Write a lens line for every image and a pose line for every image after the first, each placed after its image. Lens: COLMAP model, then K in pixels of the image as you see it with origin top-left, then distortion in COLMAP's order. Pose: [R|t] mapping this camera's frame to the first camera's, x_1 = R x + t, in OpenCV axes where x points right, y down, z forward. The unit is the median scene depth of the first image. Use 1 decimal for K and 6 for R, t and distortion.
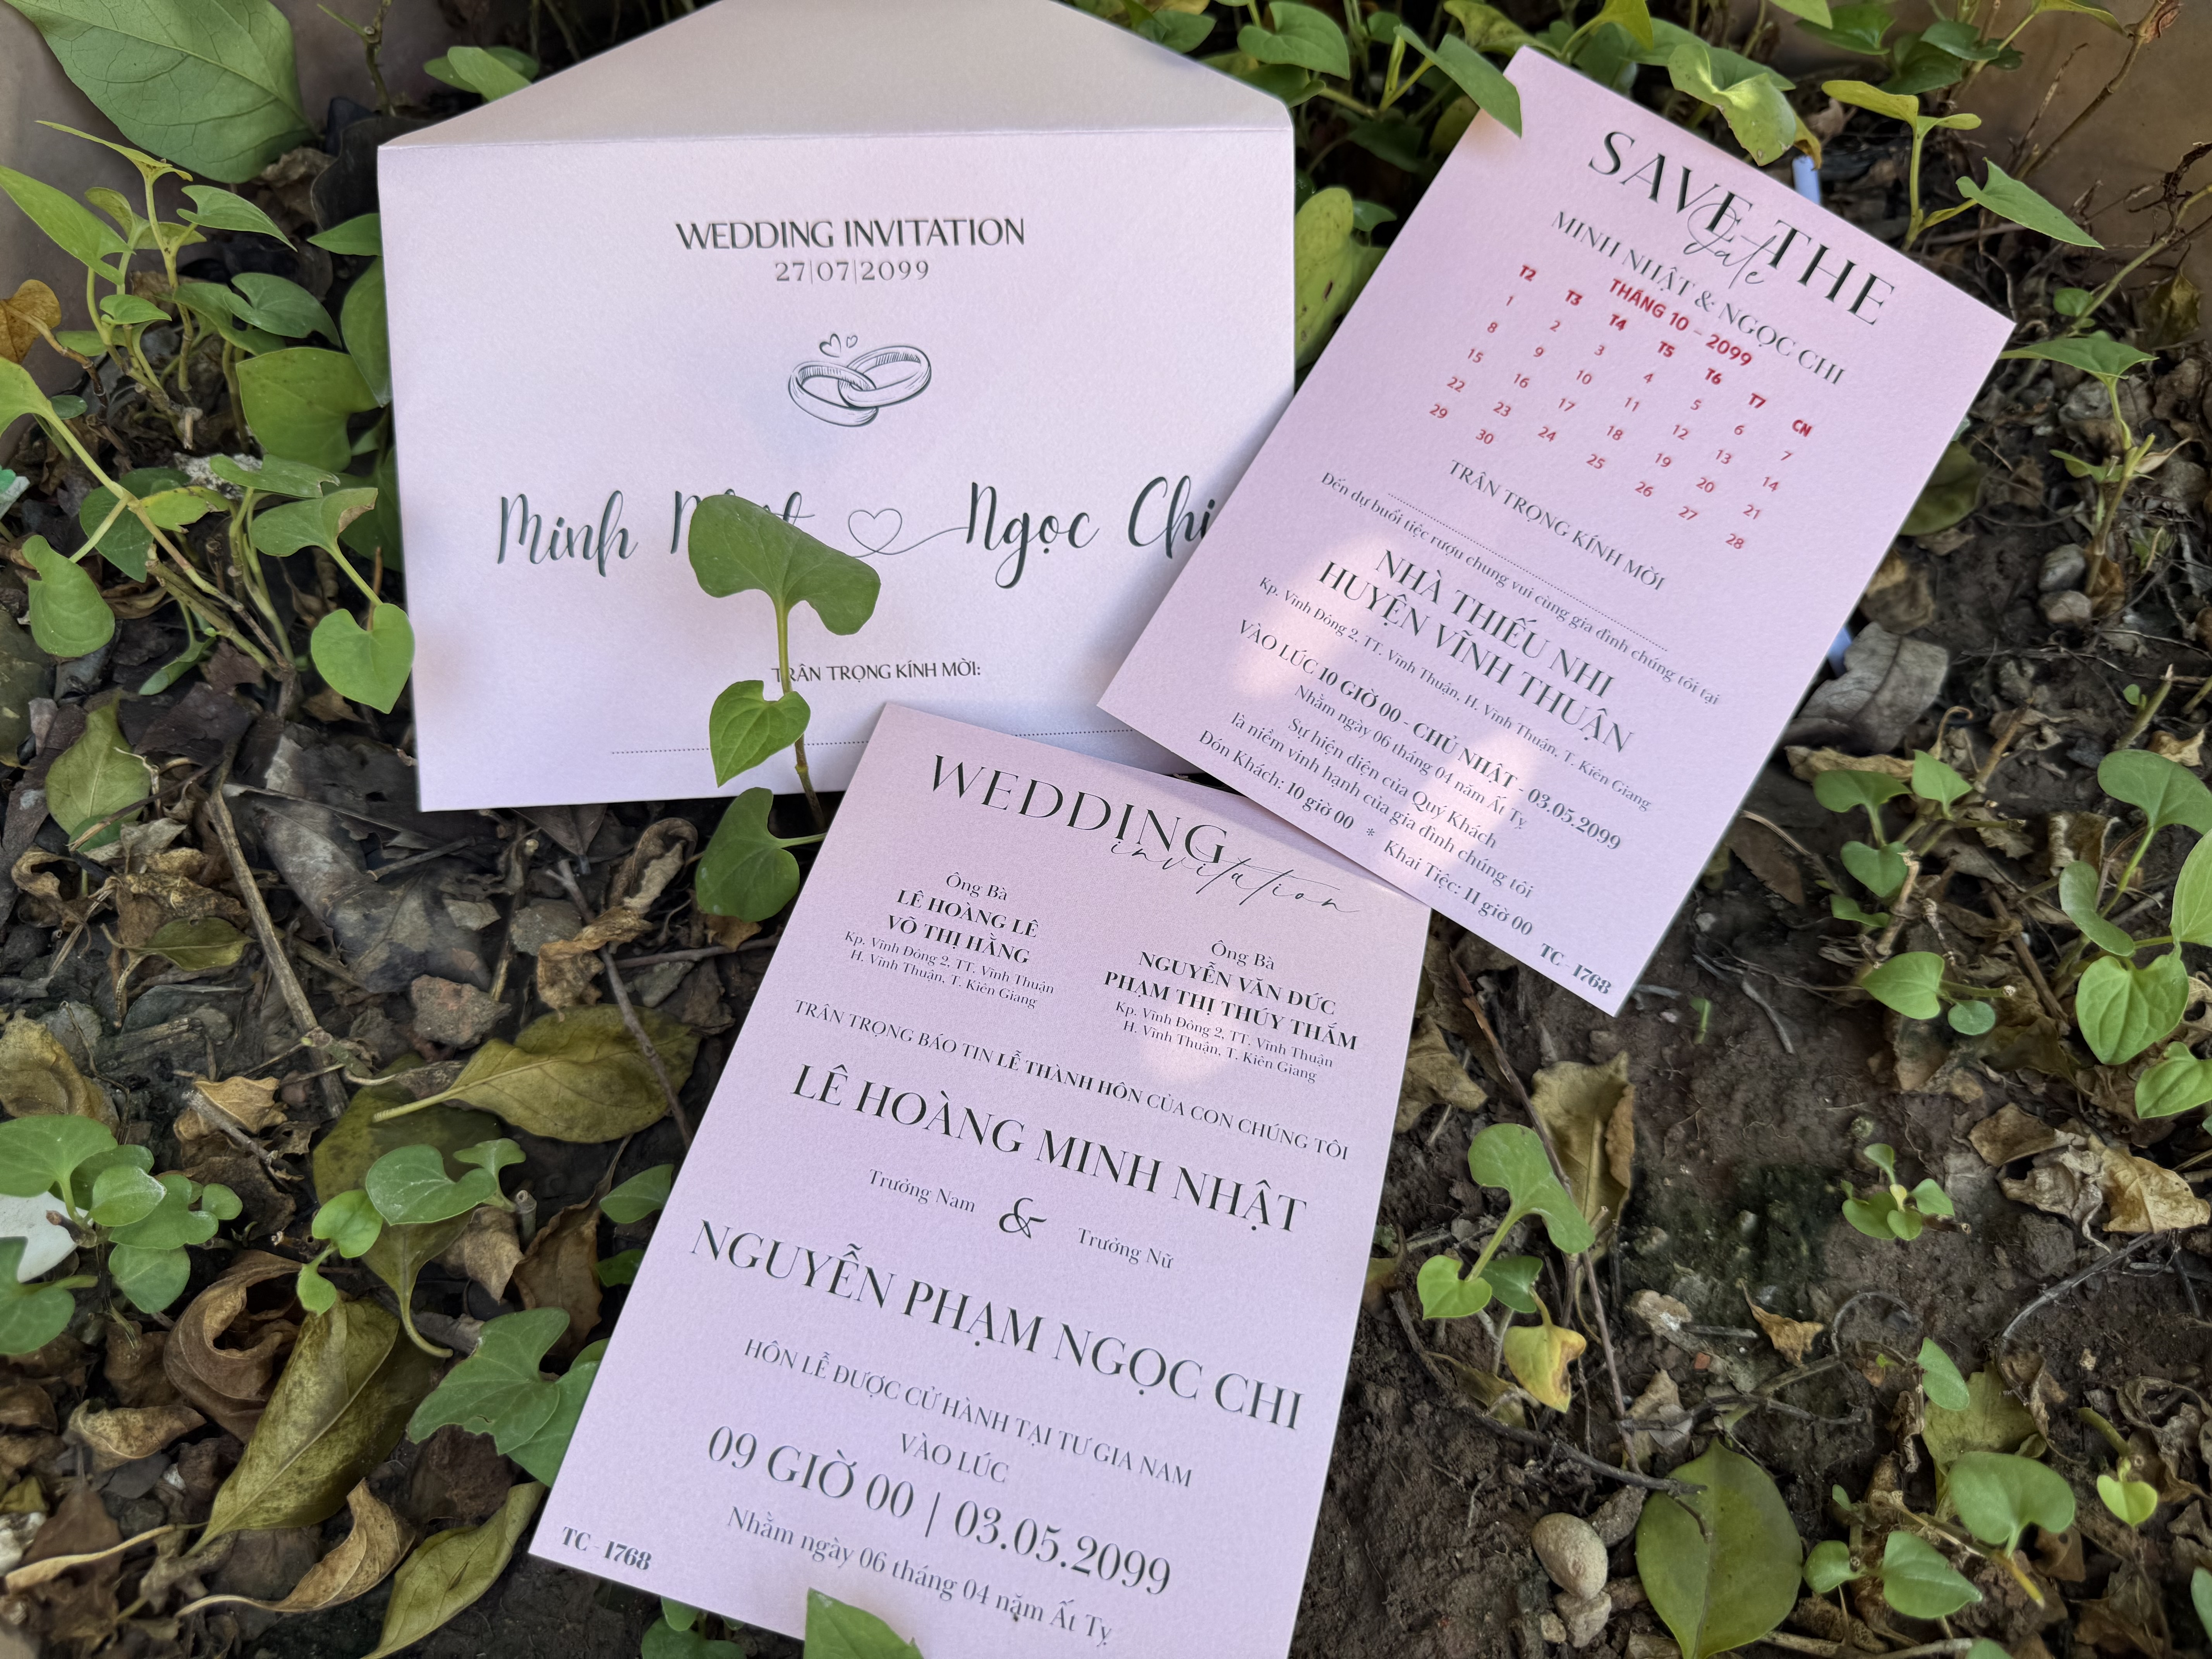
lens RADIAL K [[1674.8, 0, 1109.3], [0, 1674.8, 814.6], [0, 0, 1]] dist [-0.037453, 0.011501]
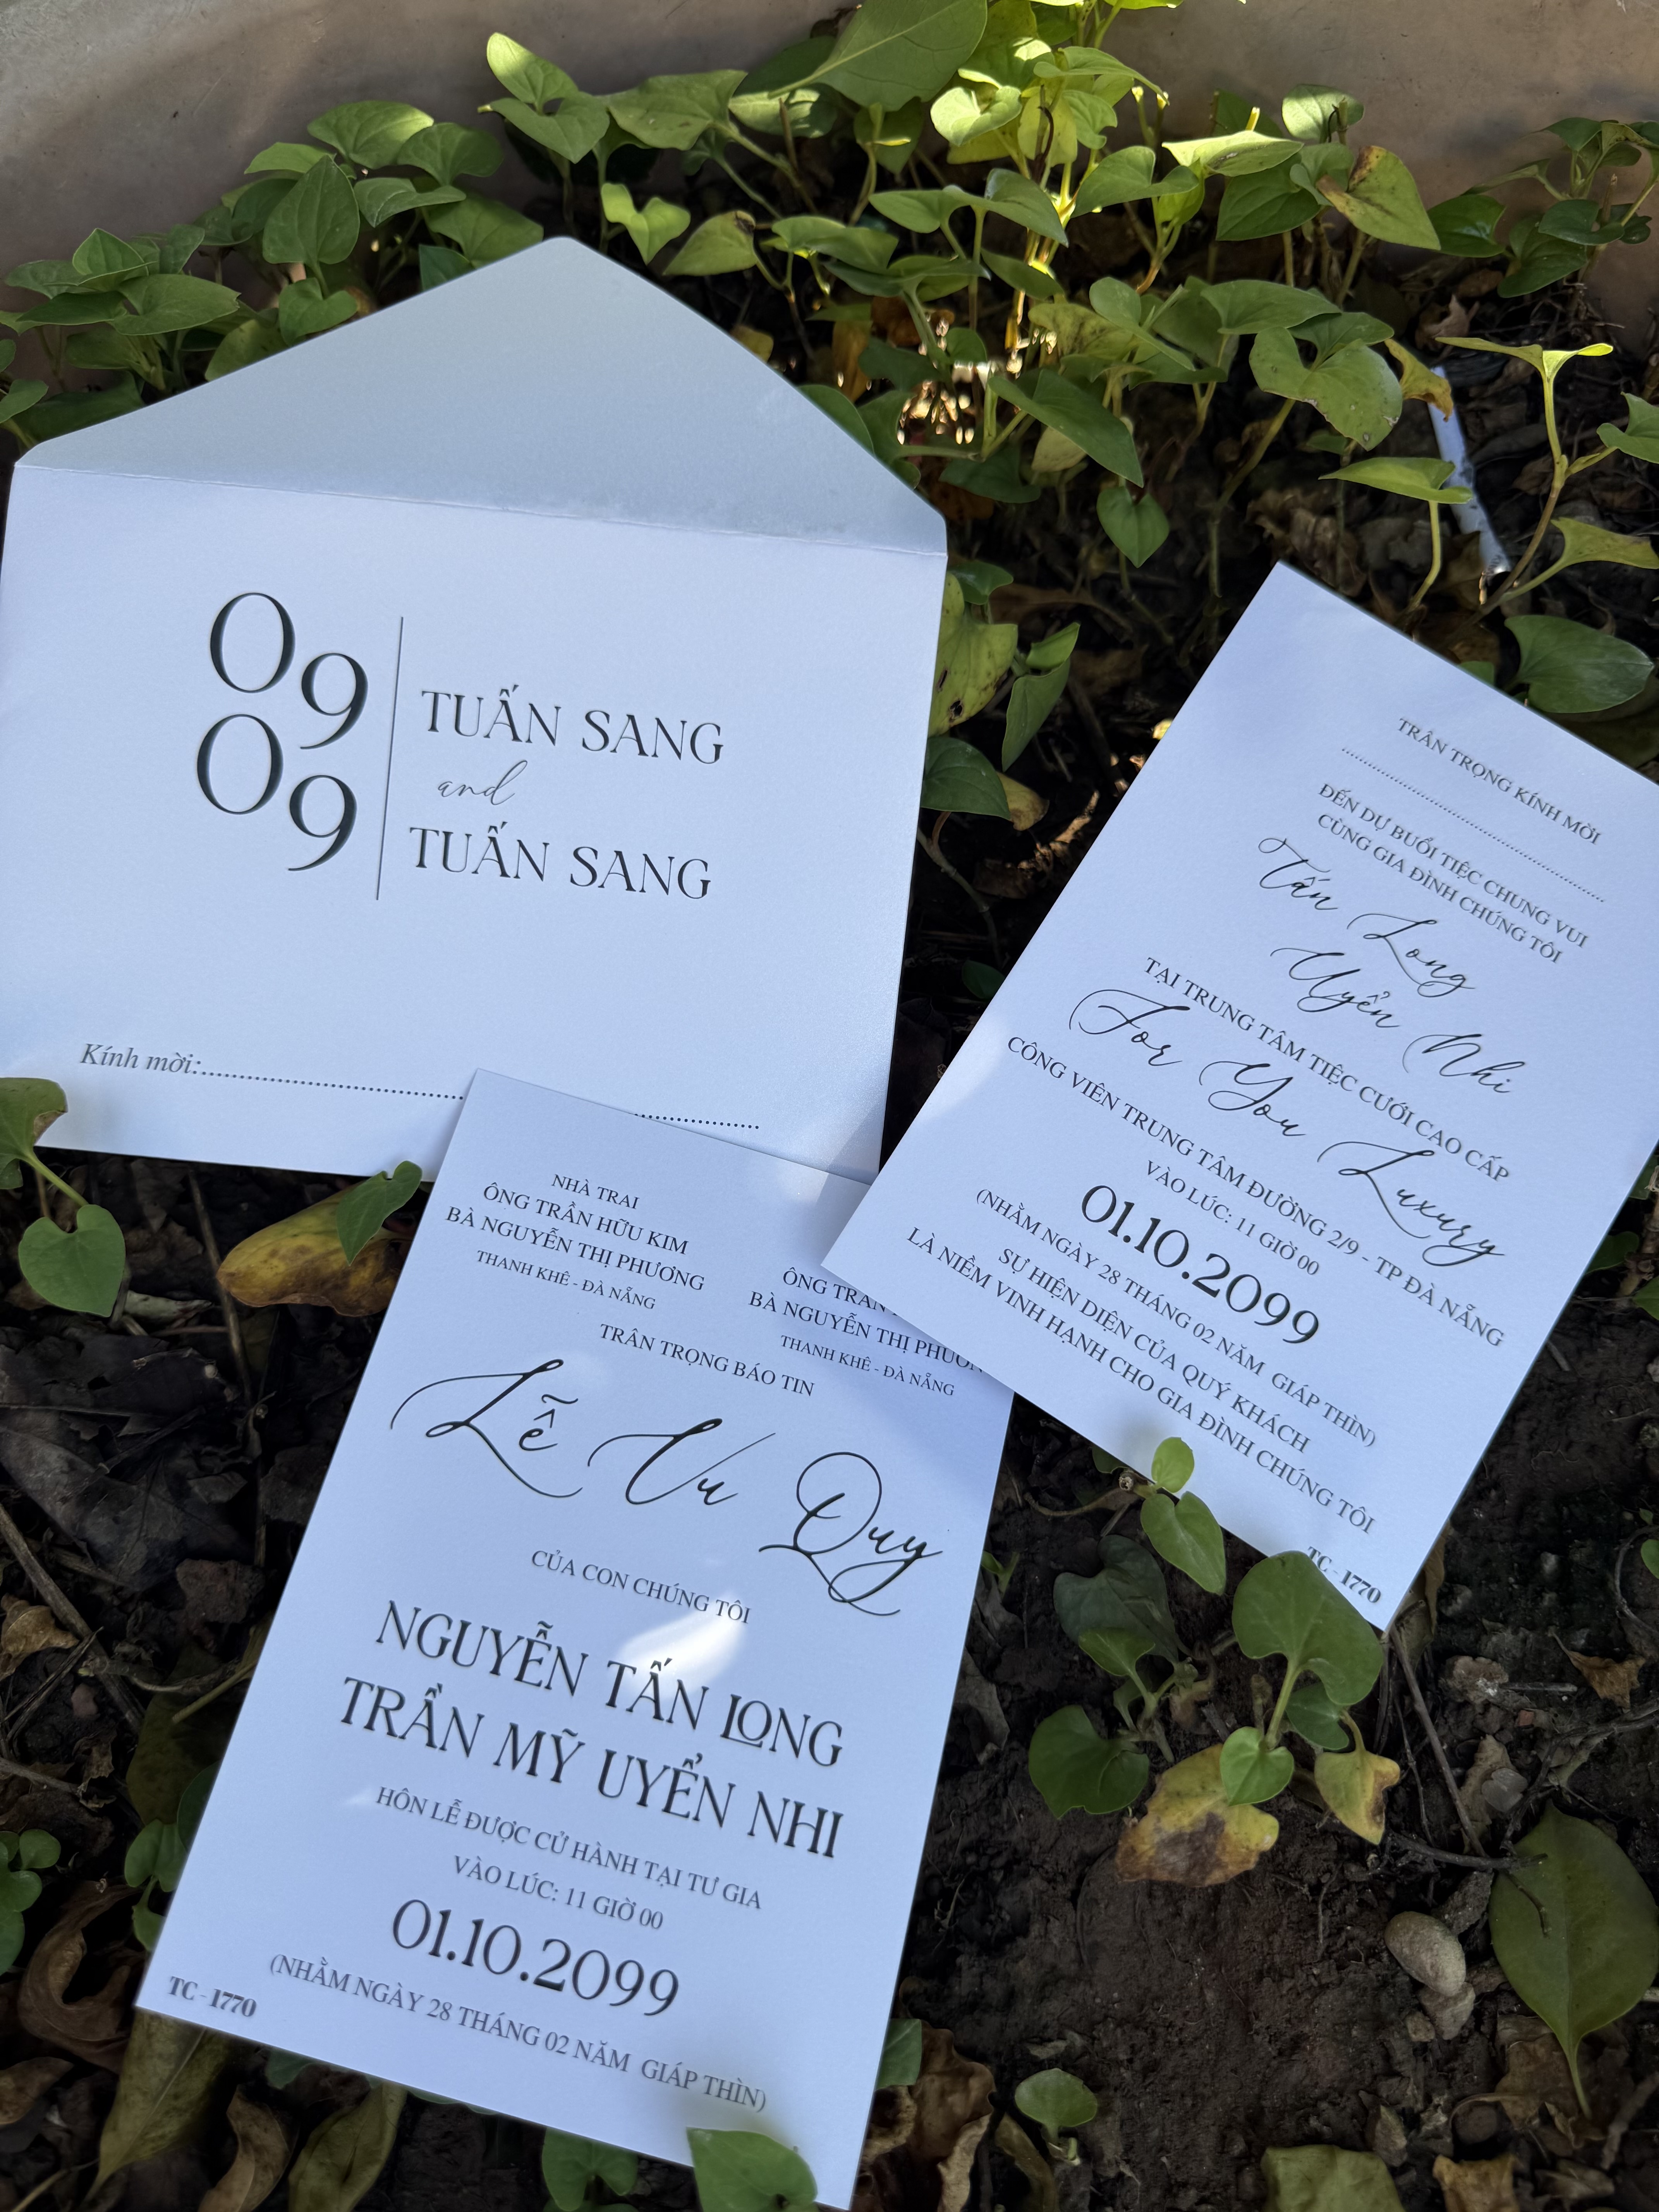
lens RADIAL K [[1674.8, 0, 825.5], [0, 1674.8, 1100.3], [0, 0, 1]] dist [-0.037453, 0.011501]
pose [[0.981249, -0.191016, -0.025756, 0.042777], [0.192547, 0.977496, 0.086184, -0.196349], [0.008714, -0.089527, 0.995946, 0.045352]]
